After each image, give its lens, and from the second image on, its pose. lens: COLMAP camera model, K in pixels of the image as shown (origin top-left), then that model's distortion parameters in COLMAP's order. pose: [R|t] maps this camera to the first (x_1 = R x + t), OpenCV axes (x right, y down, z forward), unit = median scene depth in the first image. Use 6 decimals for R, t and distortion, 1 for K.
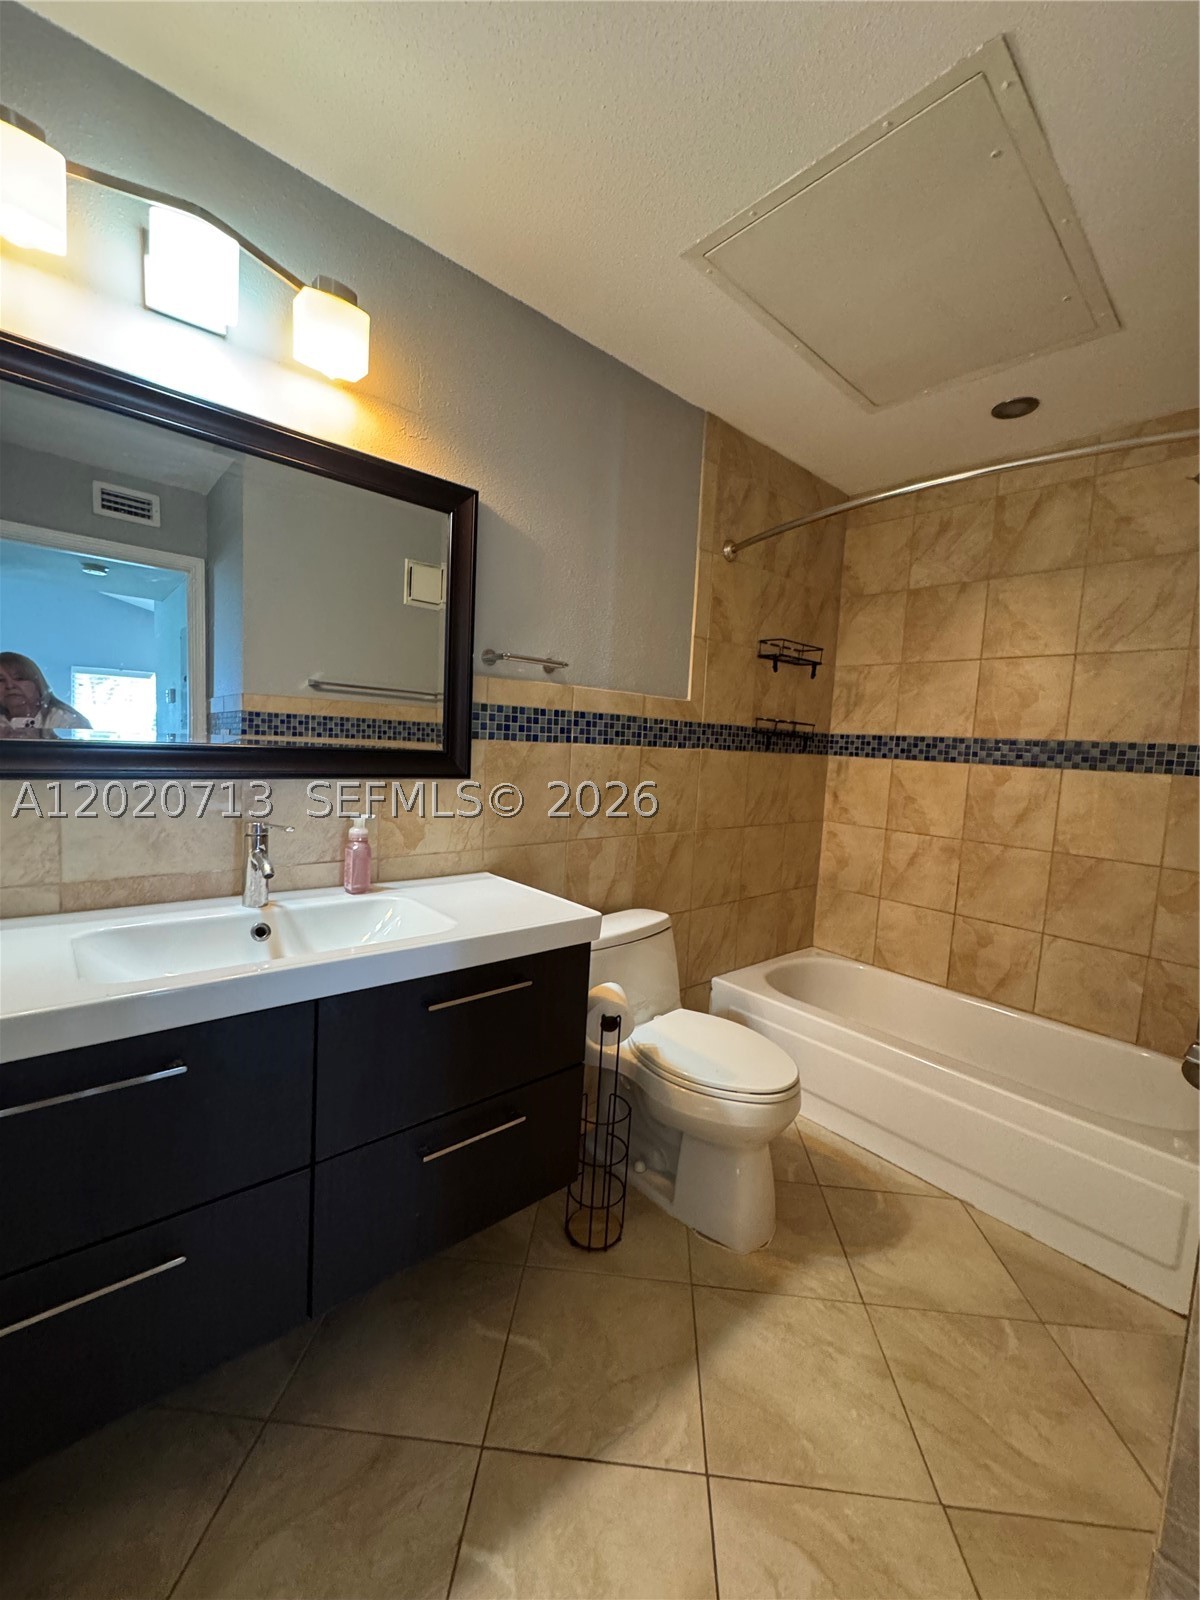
lens RADIAL K [[642.6, 0, 601.4], [0, 642.6, 798.6], [0, 0, 1]] dist [-0.003251, 0.000614]
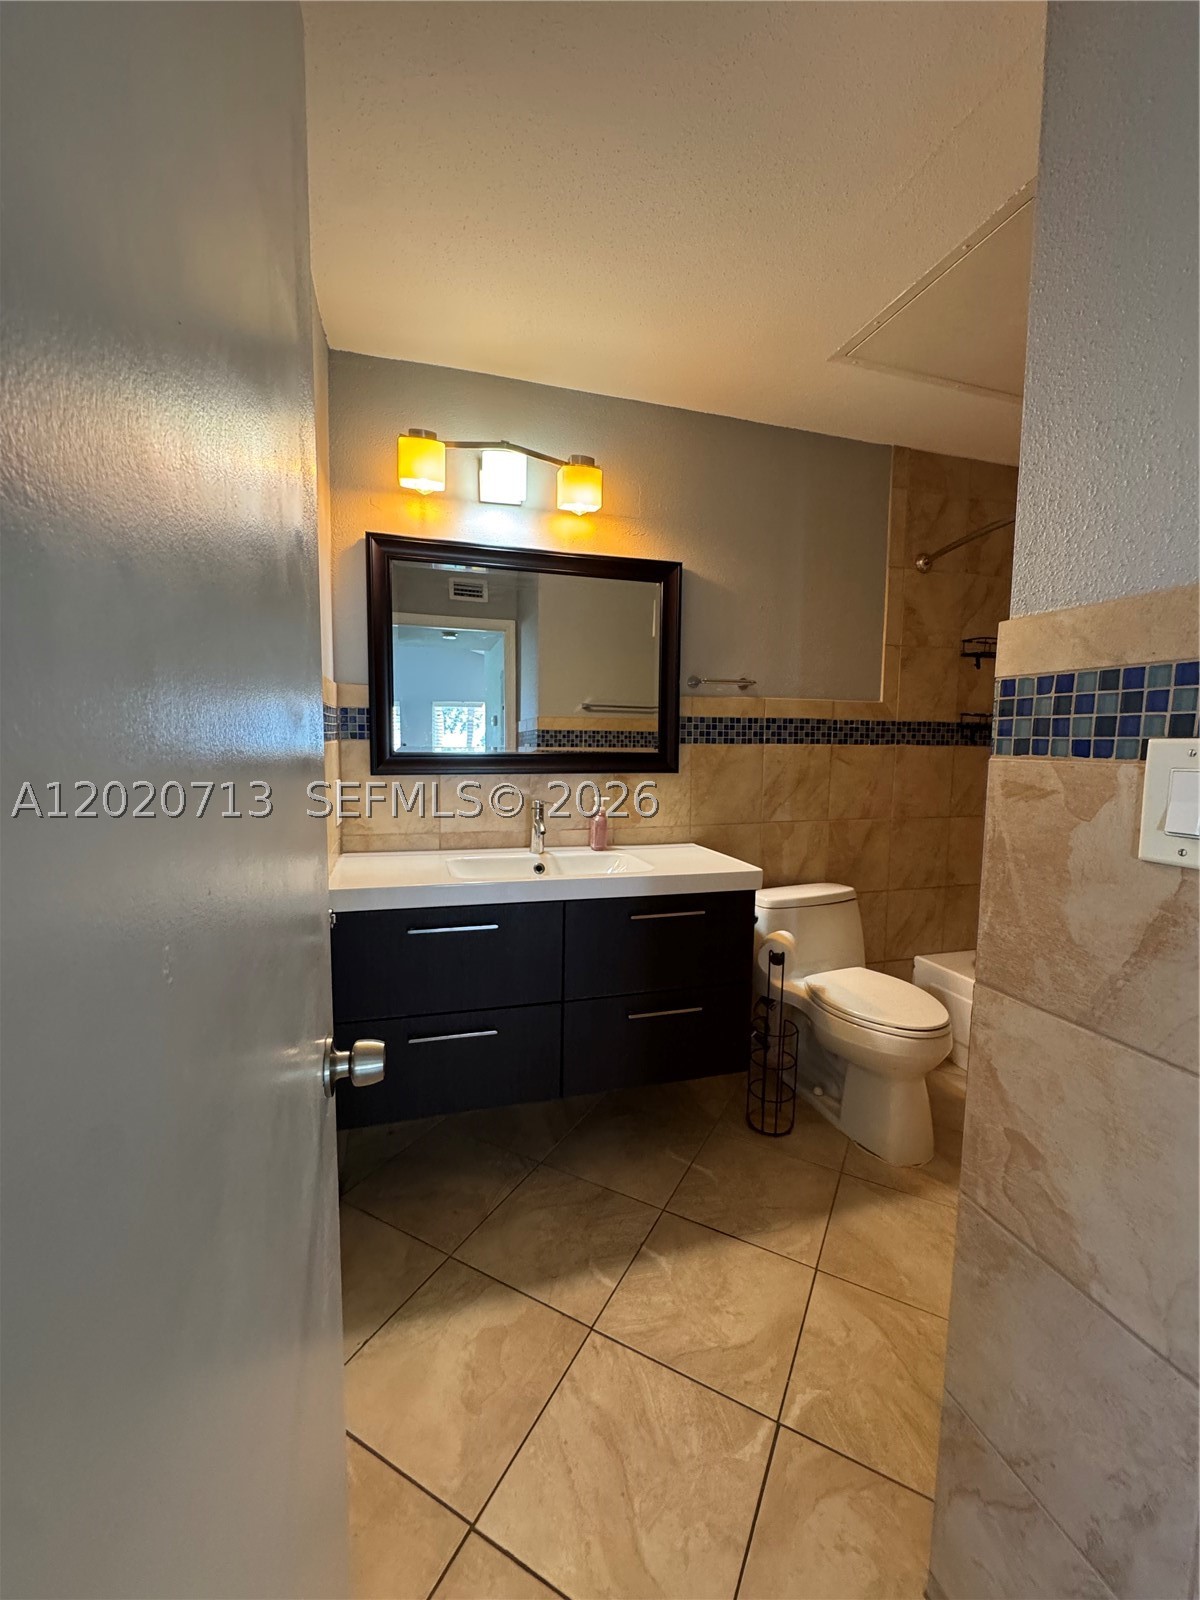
lens RADIAL K [[642.6, 0, 601.4], [0, 642.6, 798.6], [0, 0, 1]] dist [-0.003251, 0.000614]
pose [[0.909791, -0.003026, -0.415056, 0.172898], [-0.000896, 0.999957, -0.009254, 0.029744], [0.415066, 0.008791, 0.909749, -0.247420]]
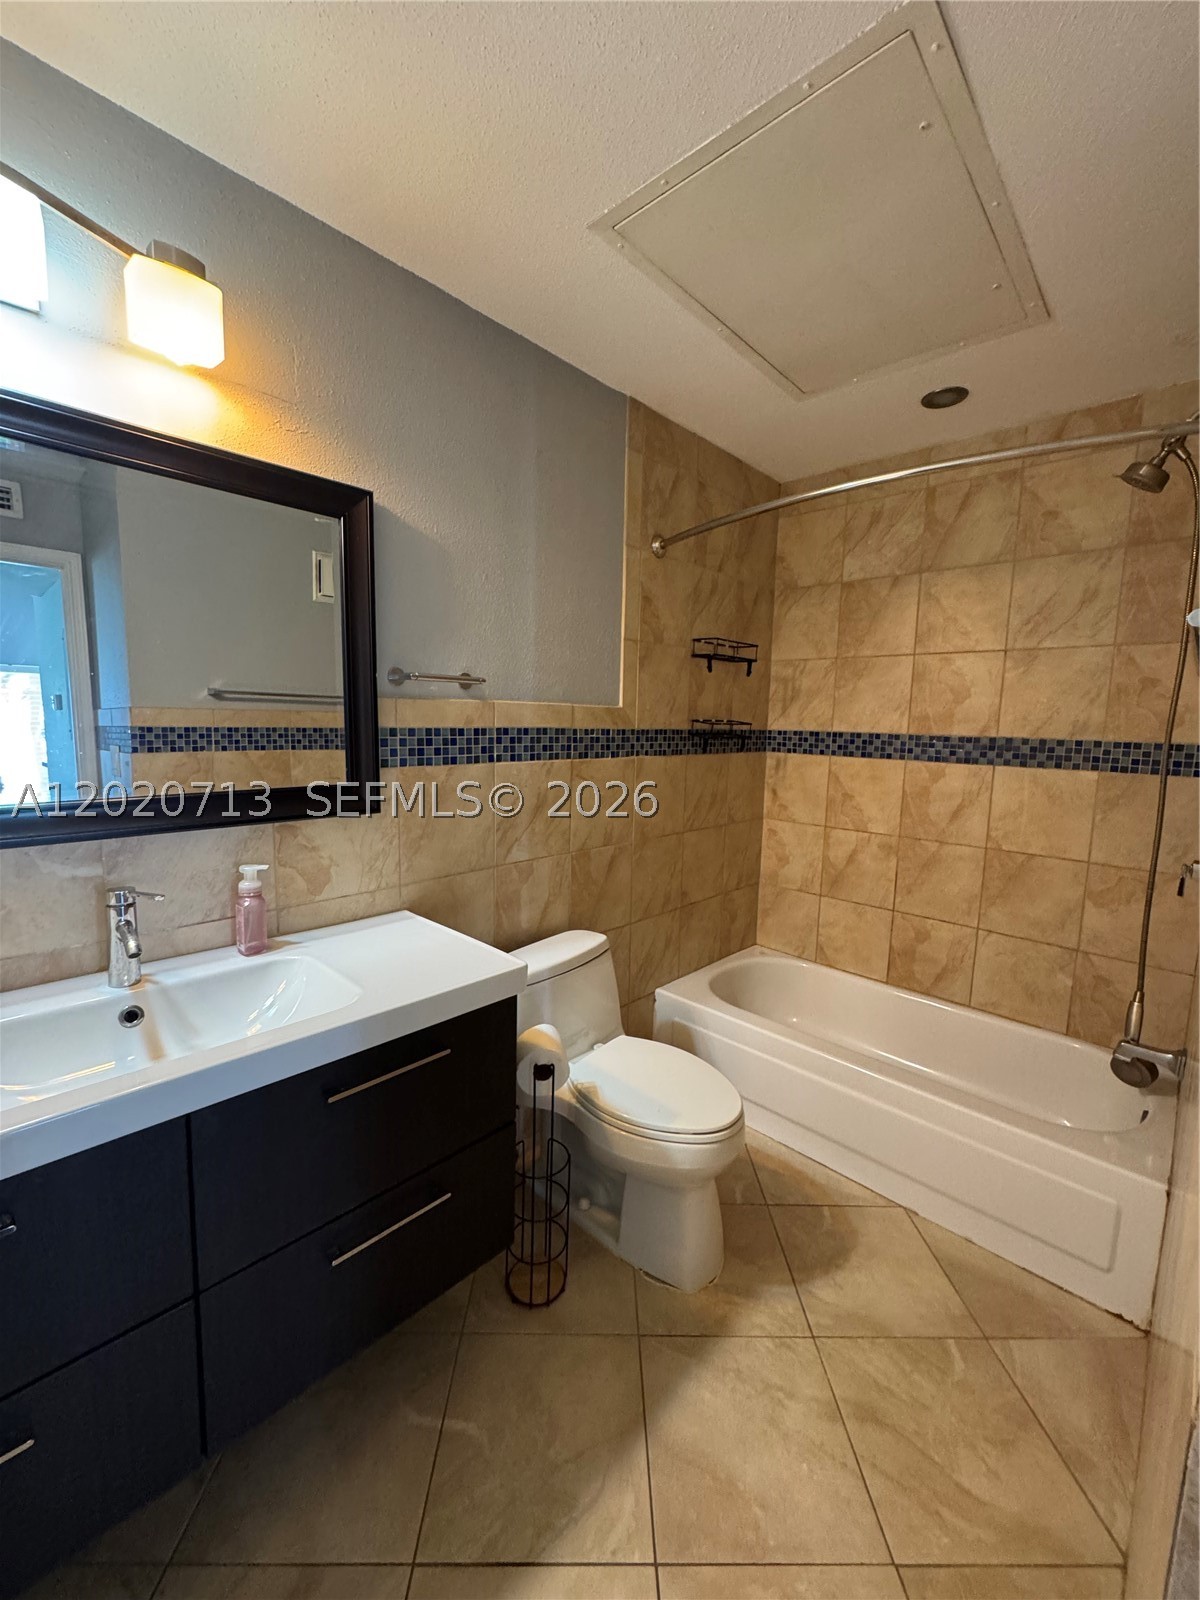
lens RADIAL K [[642.6, 0, 601.4], [0, 642.6, 798.6], [0, 0, 1]] dist [-0.003251, 0.000614]
pose [[0.996006, -0.038631, 0.080494, 0.028620], [0.035579, 0.998605, 0.039013, -0.061256], [-0.081889, -0.035993, 0.995991, 0.057151]]
